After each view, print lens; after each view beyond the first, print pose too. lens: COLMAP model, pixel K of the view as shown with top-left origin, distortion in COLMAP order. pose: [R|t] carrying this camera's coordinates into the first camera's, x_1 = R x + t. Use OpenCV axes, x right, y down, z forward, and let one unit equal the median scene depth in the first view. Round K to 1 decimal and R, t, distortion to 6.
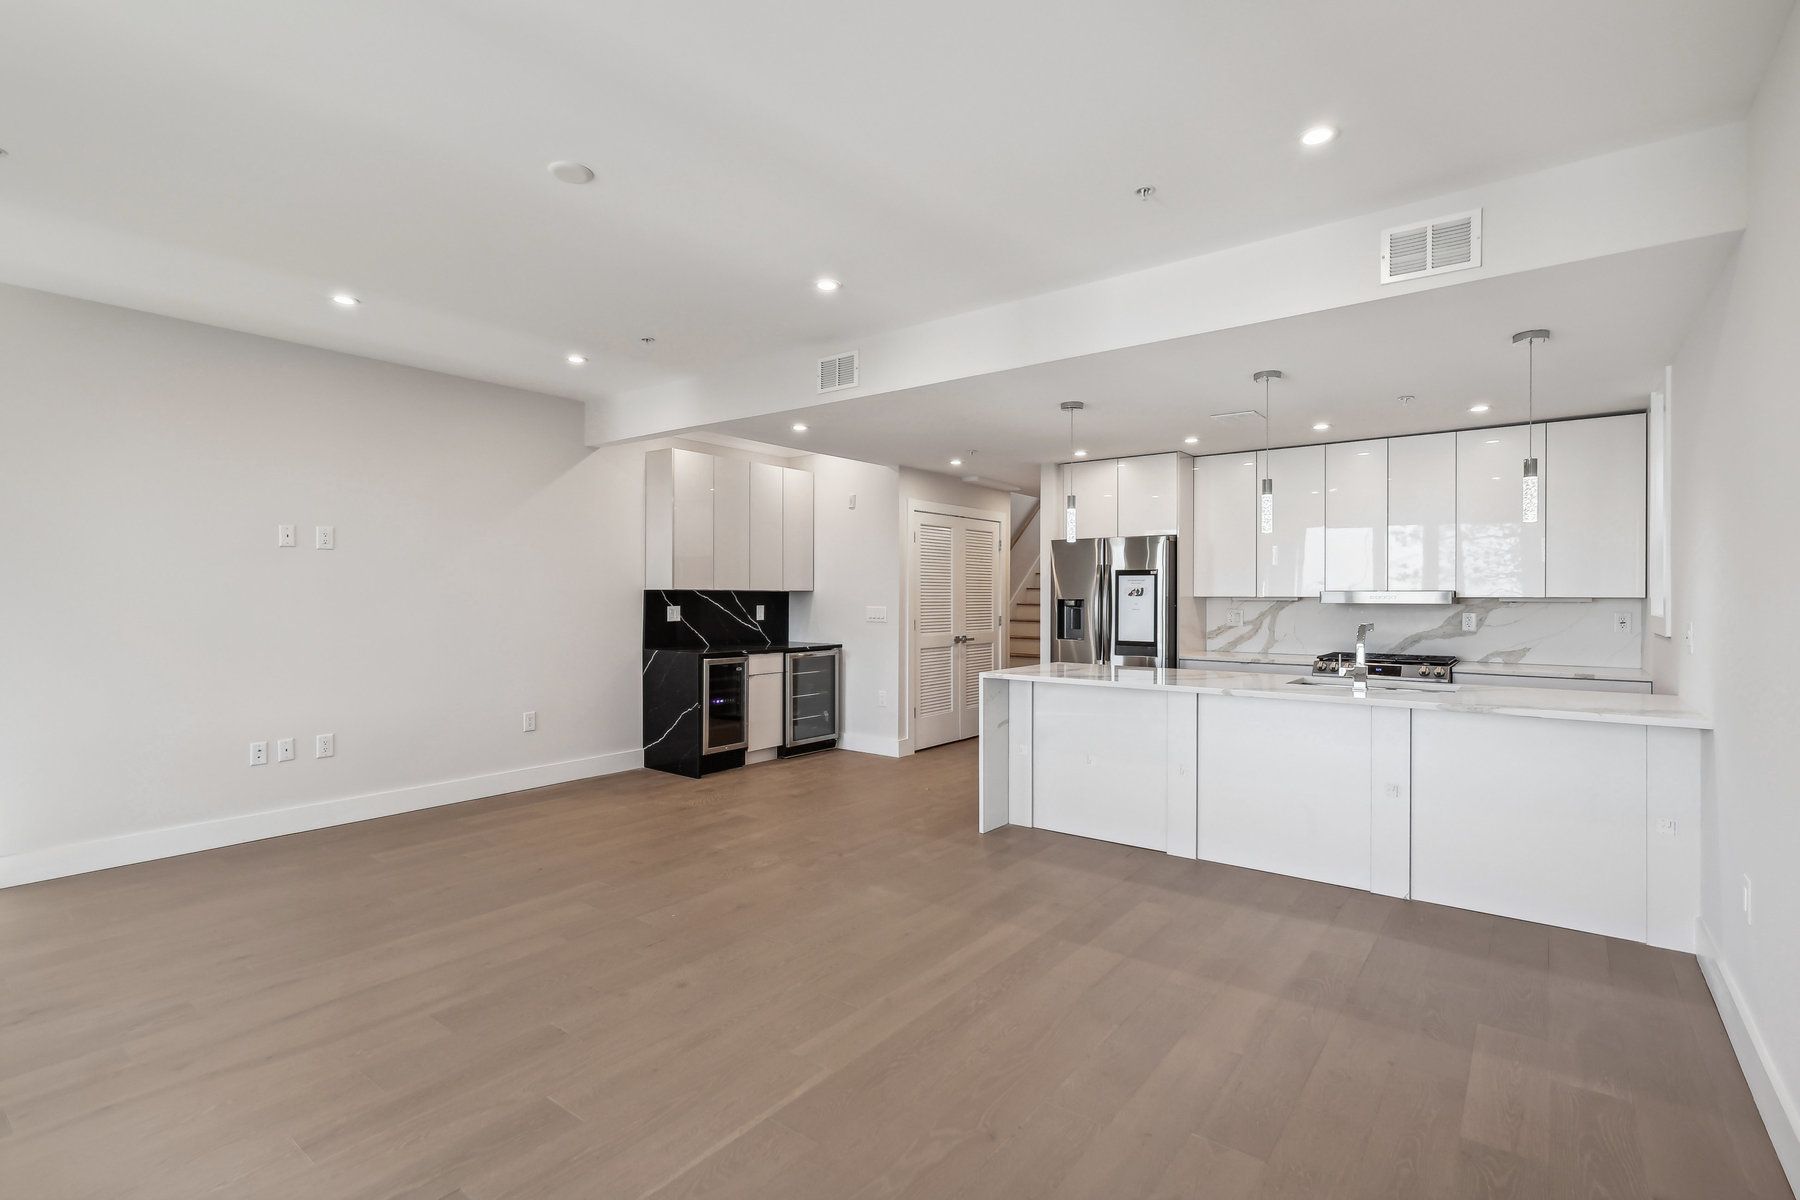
lens RADIAL K [[837.5, 0, 900.8], [0, 837.5, 609.3], [0, 0, 1]] dist [0.001609, 0.000687]
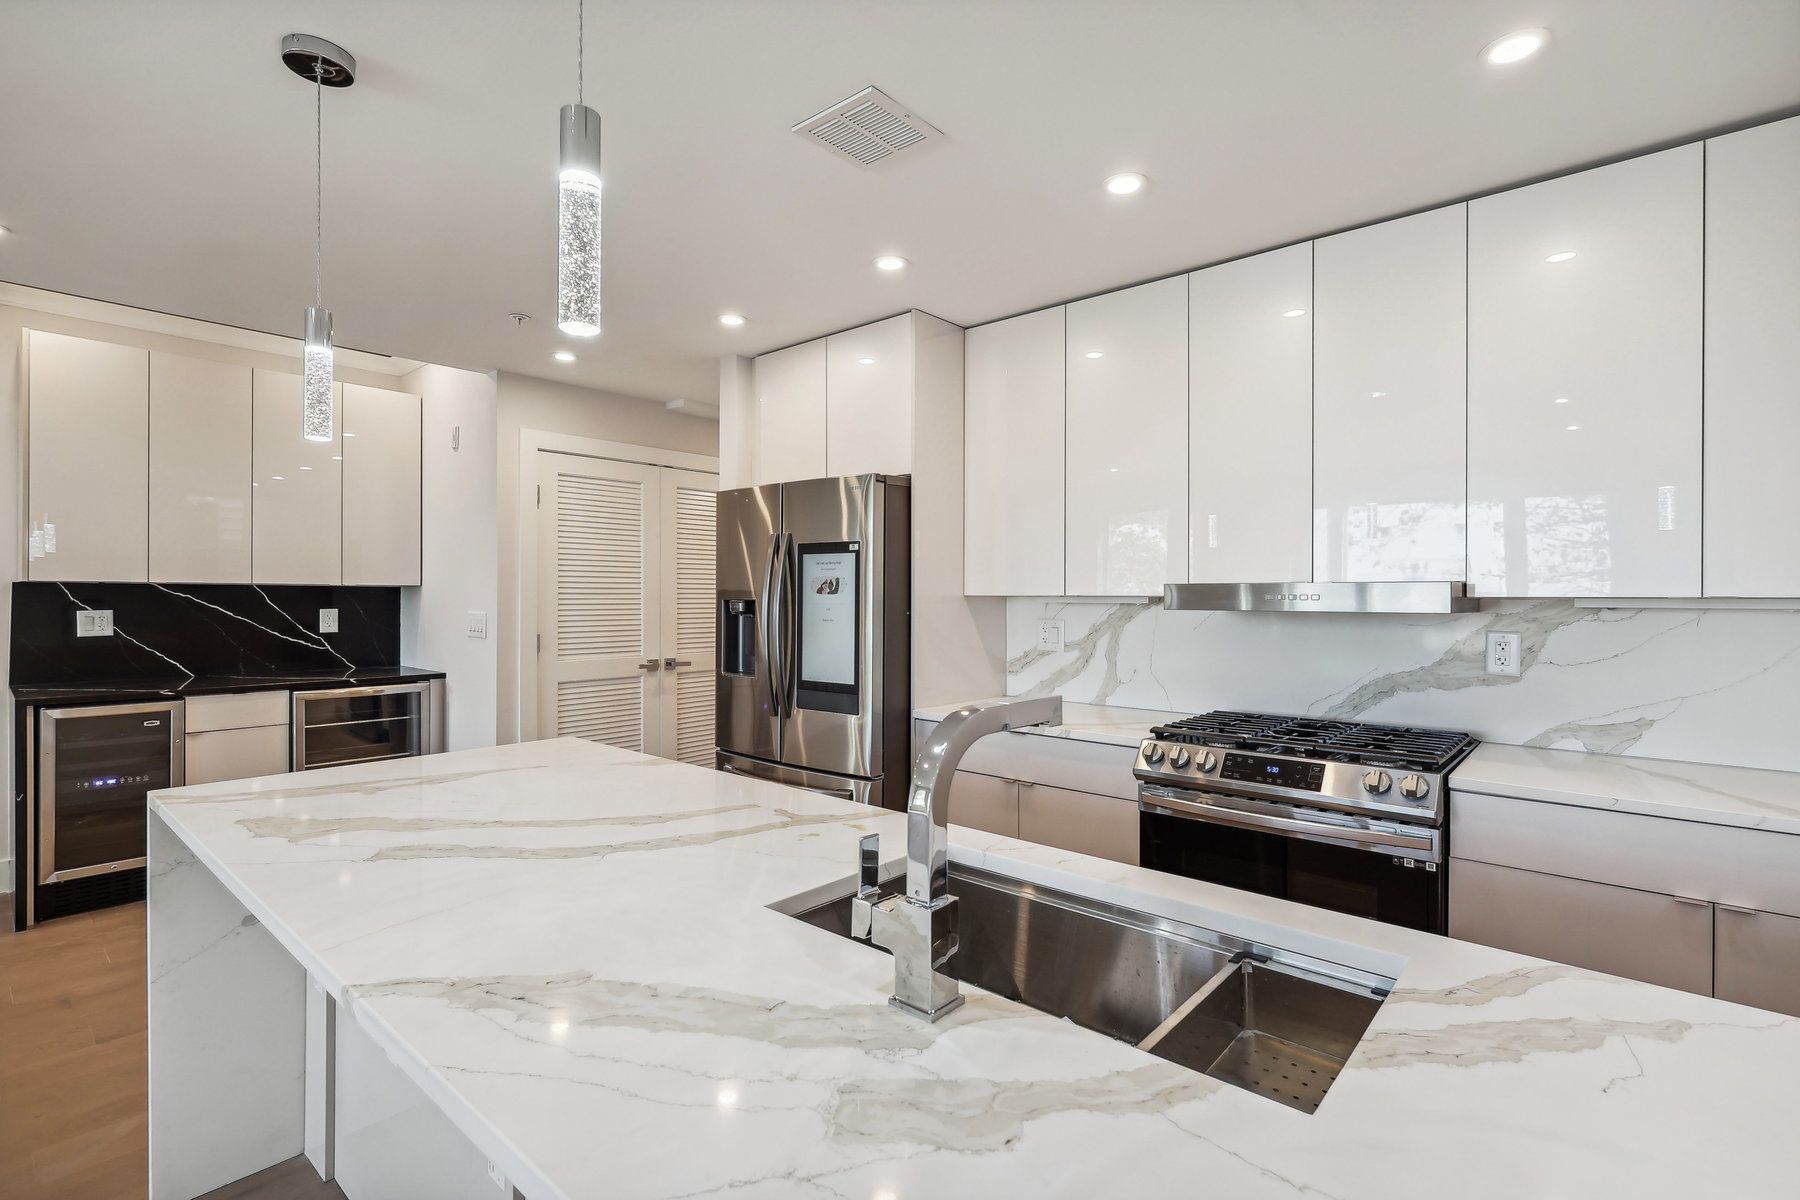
lens RADIAL K [[837.5, 0, 900.3], [0, 837.5, 603.8], [0, 0, 1]] dist [0.001609, 0.000687]
pose [[0.998168, 0.002178, -0.060462, 0.331231], [-0.002580, 0.999975, -0.006571, -0.005973], [0.060447, 0.006715, 0.998149, 0.461904]]
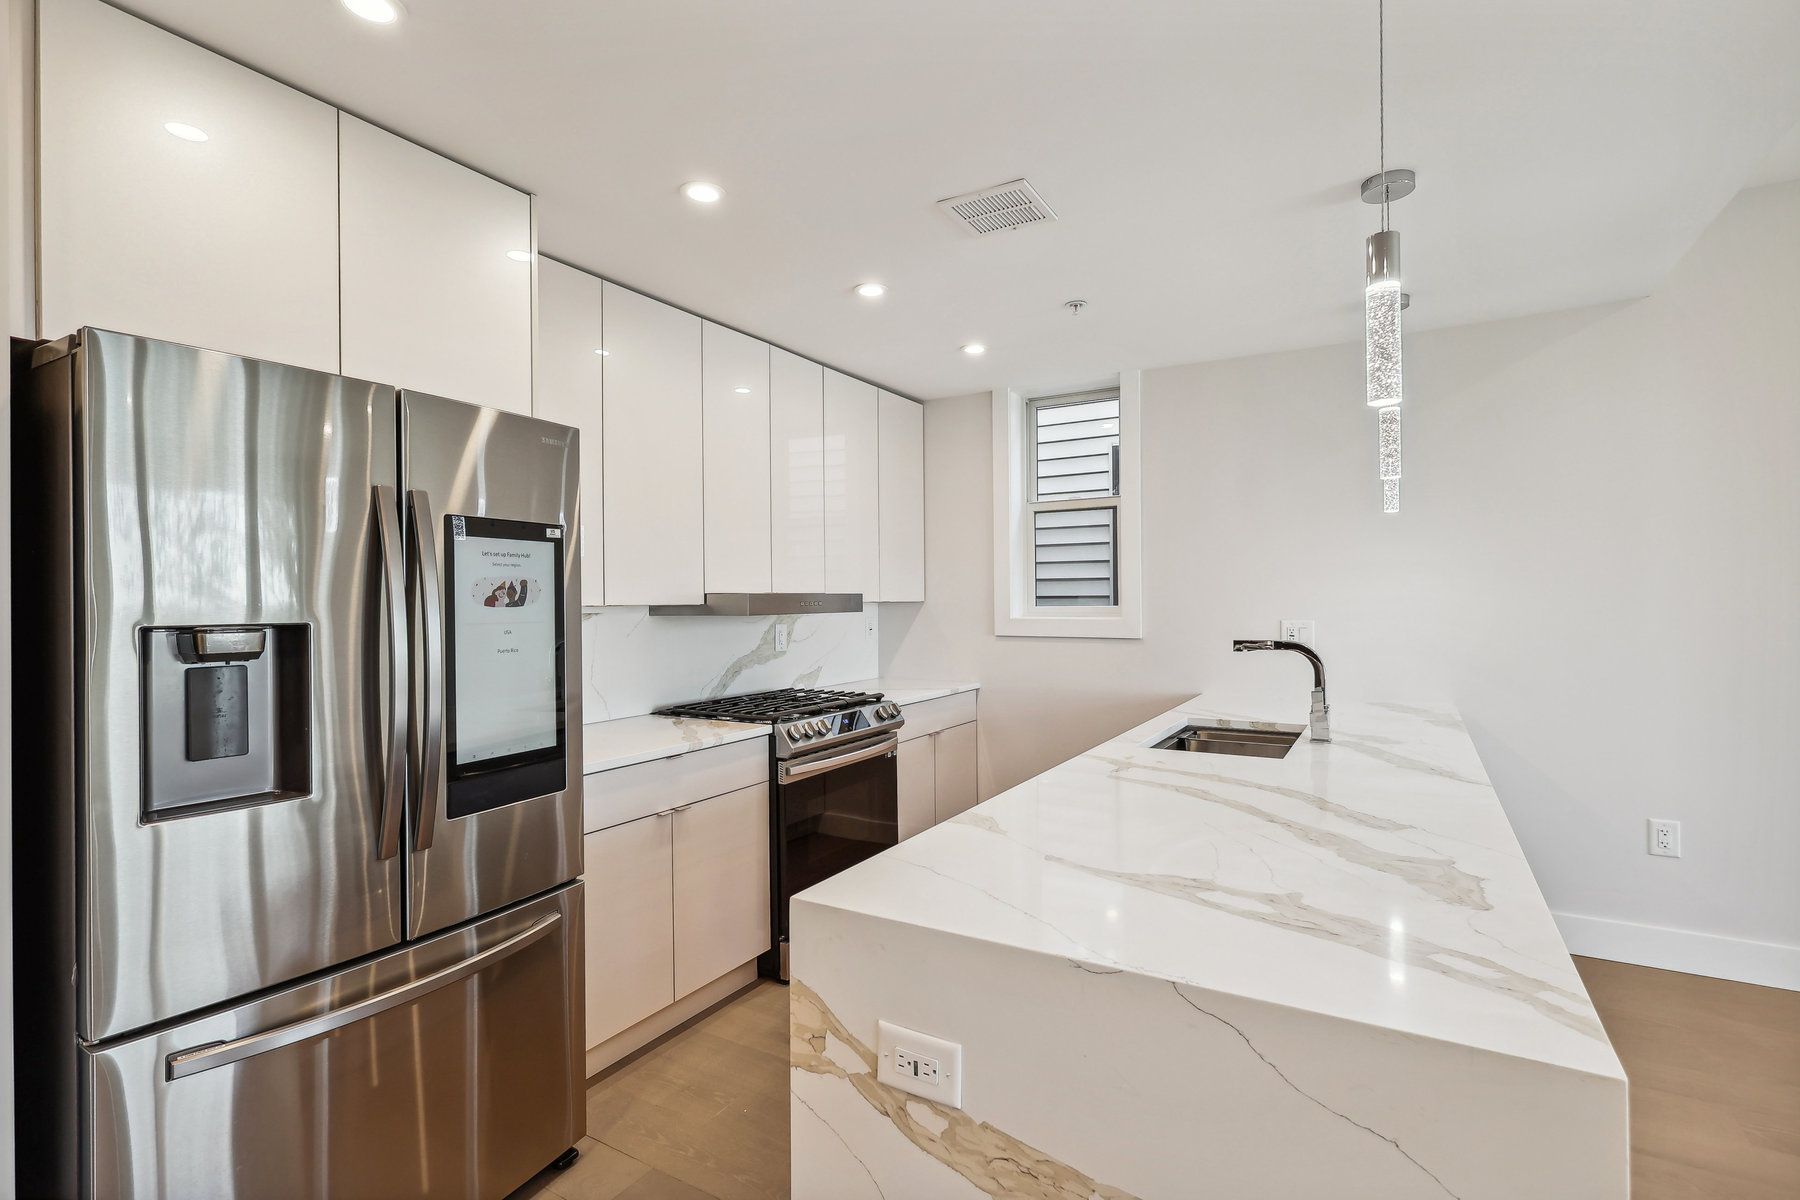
lens RADIAL K [[837.5, 0, 901.6], [0, 837.5, 602.0], [0, 0, 1]] dist [0.001609, 0.000687]
pose [[-0.118032, -0.004779, 0.992998, -0.033639], [0.020693, 0.999759, 0.007271, -0.015375], [-0.992794, 0.021406, -0.117904, 0.832630]]
